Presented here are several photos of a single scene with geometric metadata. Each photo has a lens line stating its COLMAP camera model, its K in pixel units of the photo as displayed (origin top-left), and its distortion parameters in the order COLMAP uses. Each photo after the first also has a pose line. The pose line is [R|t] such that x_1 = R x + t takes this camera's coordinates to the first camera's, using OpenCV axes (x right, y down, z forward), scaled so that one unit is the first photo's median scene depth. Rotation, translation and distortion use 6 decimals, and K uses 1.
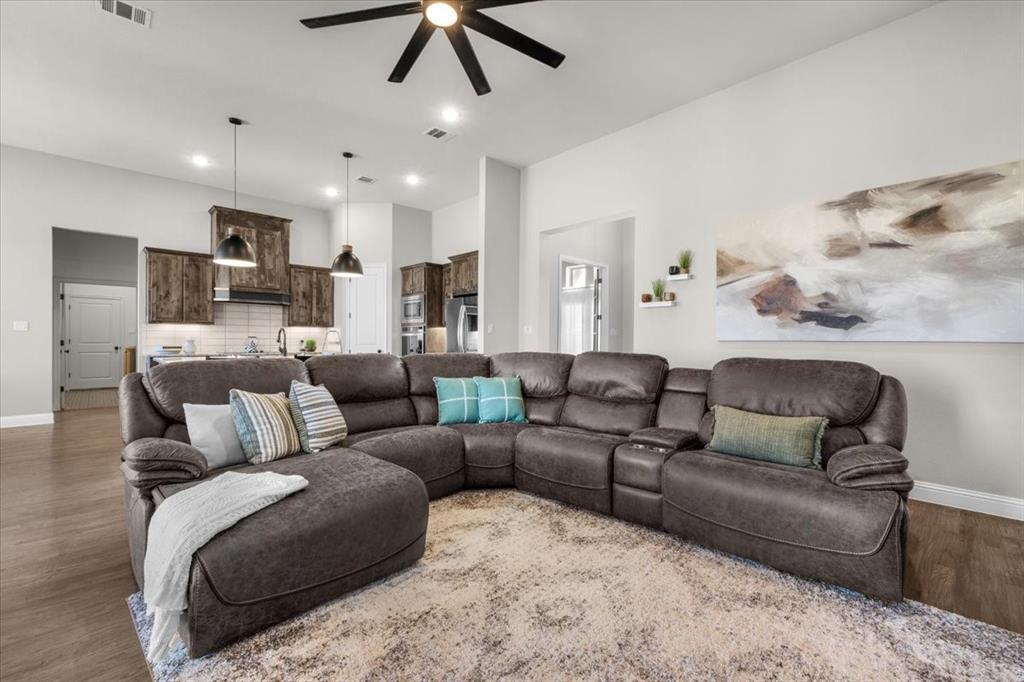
lens RADIAL K [[435.7, 0, 512.6], [0, 435.7, 342.0], [0, 0, 1]] dist [-0.000140, 0.000199]
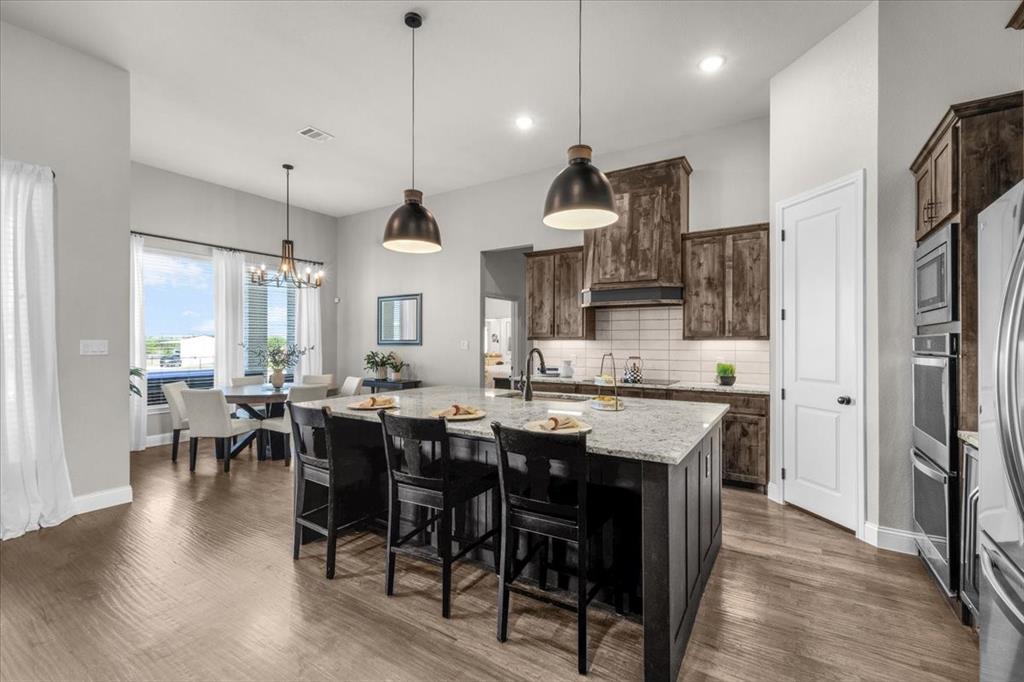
lens RADIAL K [[435.7, 0, 521.6], [0, 435.7, 337.7], [0, 0, 1]] dist [-0.000140, 0.000199]
pose [[0.256614, -0.016712, -0.966370, -0.003520], [-0.007541, 0.999785, -0.019292, -0.027308], [0.966485, 0.012238, 0.256432, 0.669109]]
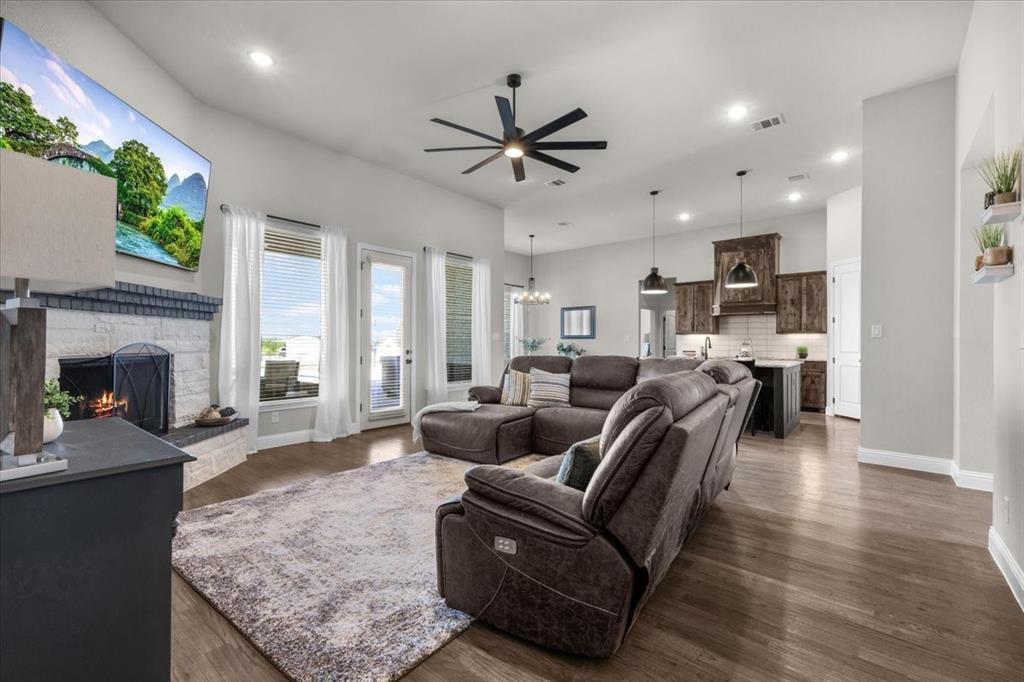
lens RADIAL K [[435.7, 0, 516.6], [0, 435.7, 338.4], [0, 0, 1]] dist [-0.000140, 0.000199]
pose [[0.117068, -0.014613, -0.993016, 0.484433], [-0.009341, 0.999831, -0.015815, -0.002043], [0.993080, 0.011128, 0.116911, 0.260354]]
